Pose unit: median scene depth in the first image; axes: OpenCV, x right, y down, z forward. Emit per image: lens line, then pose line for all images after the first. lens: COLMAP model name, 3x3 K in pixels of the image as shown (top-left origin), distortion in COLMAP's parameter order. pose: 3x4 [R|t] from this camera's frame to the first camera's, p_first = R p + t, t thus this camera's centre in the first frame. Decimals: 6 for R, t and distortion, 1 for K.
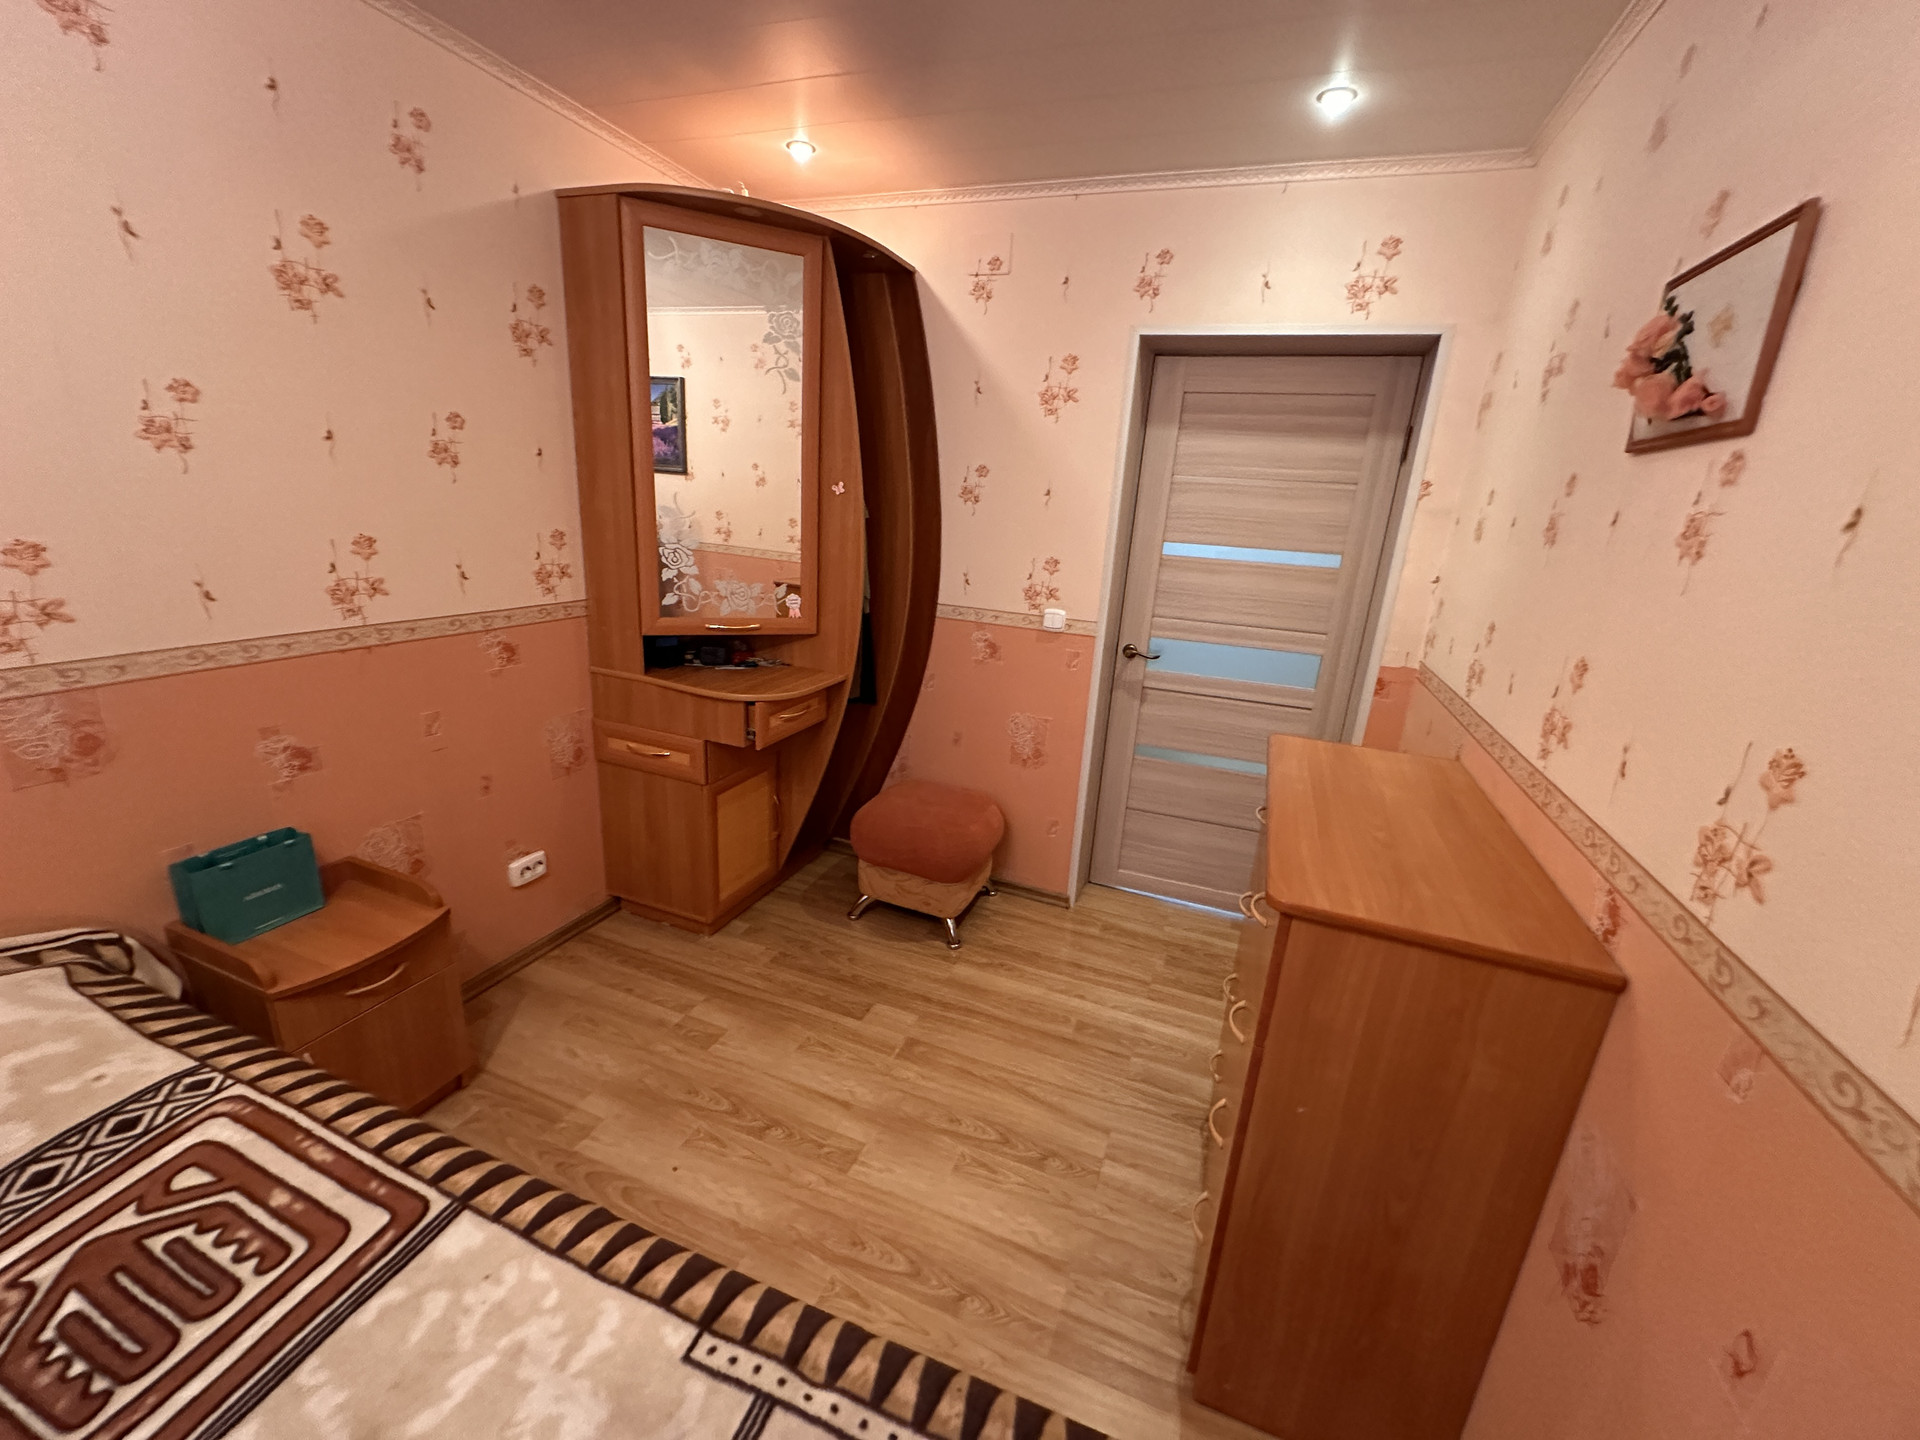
lens RADIAL K [[768.8, 0, 957.6], [0, 768.8, 720.7], [0, 0, 1]] dist [-0.002593, 0.000653]
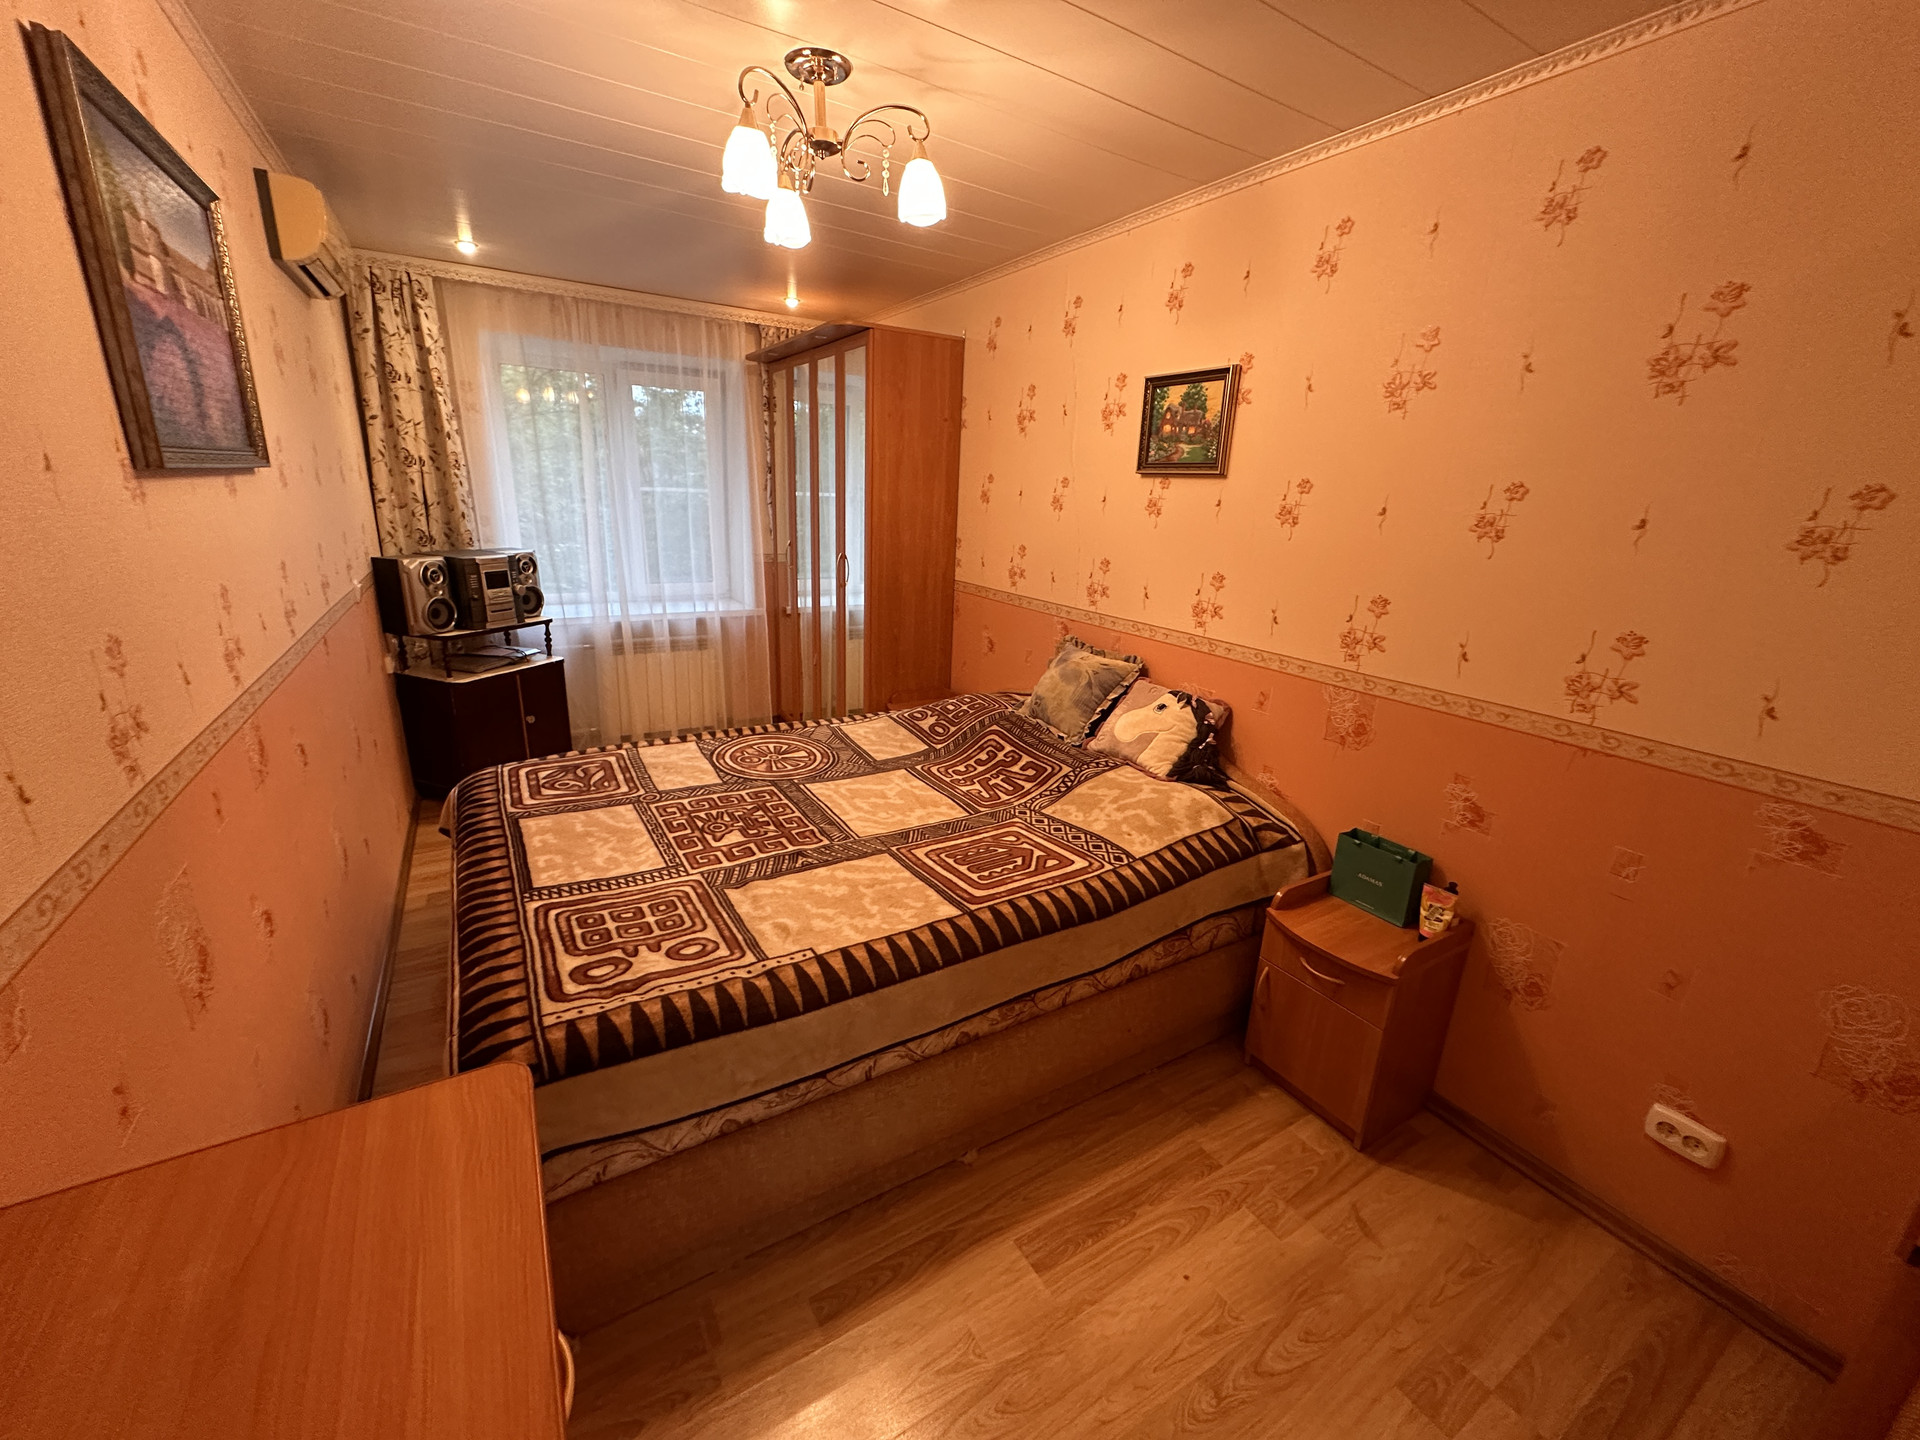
lens RADIAL K [[768.8, 0, 957.6], [0, 768.8, 720.7], [0, 0, 1]] dist [-0.002593, 0.000653]
pose [[-0.604590, 0.143395, -0.783524, 0.552674], [-0.299098, 0.870812, 0.390163, -0.357840], [0.738249, 0.470239, -0.483595, 1.211771]]
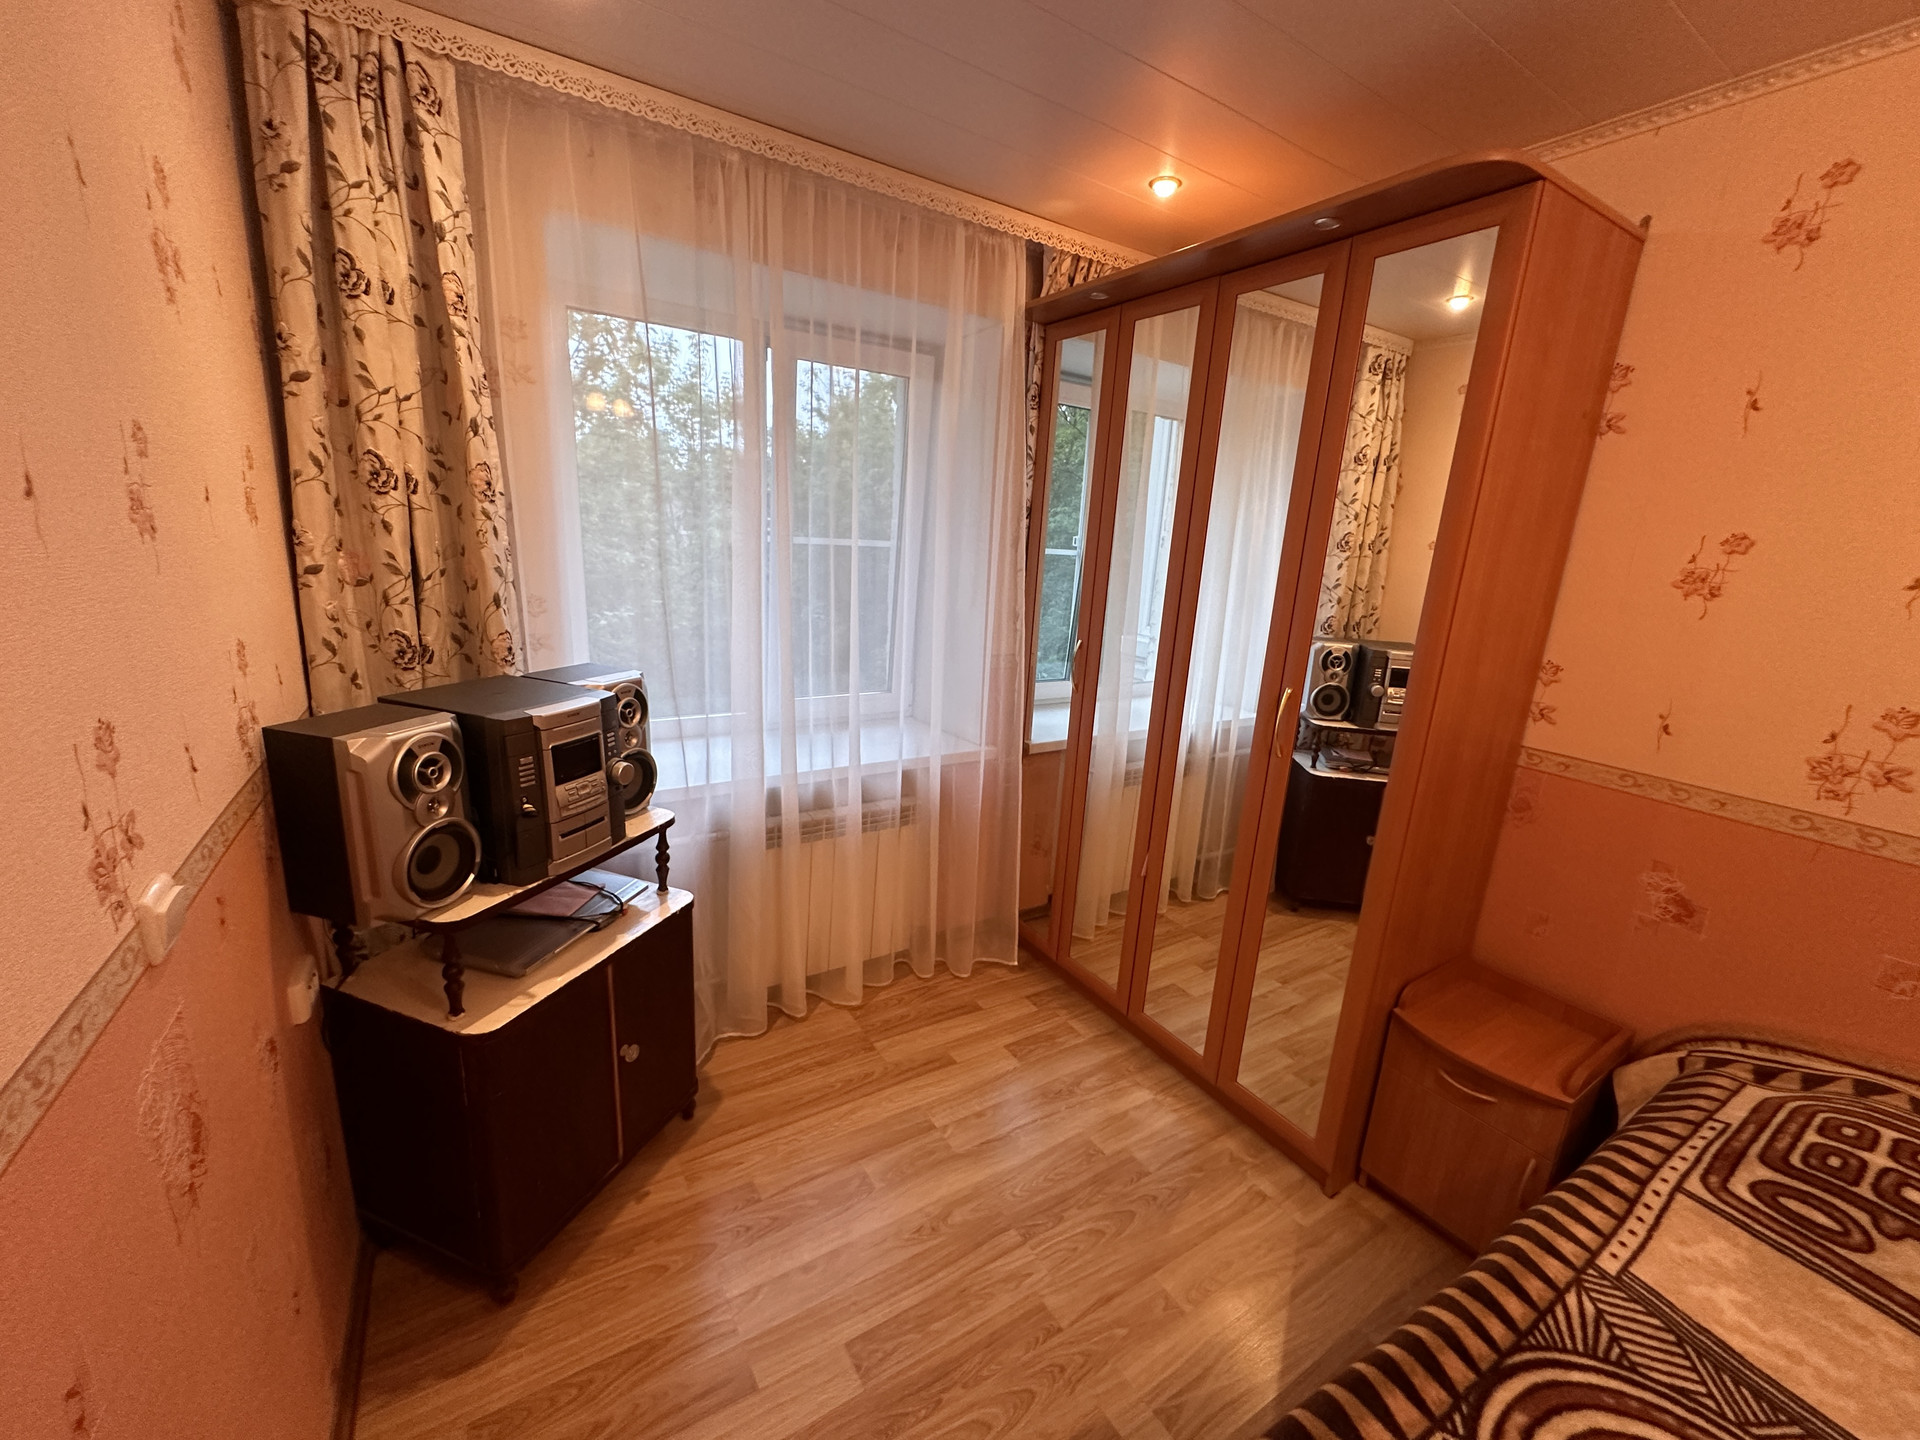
lens RADIAL K [[768.8, 0, 957.6], [0, 768.8, 720.7], [0, 0, 1]] dist [-0.002593, 0.000653]
pose [[-0.589945, 0.096615, -0.801643, -0.072610], [-0.316430, 0.885738, 0.339618, 0.126065], [0.742858, 0.454020, -0.491964, -0.554148]]
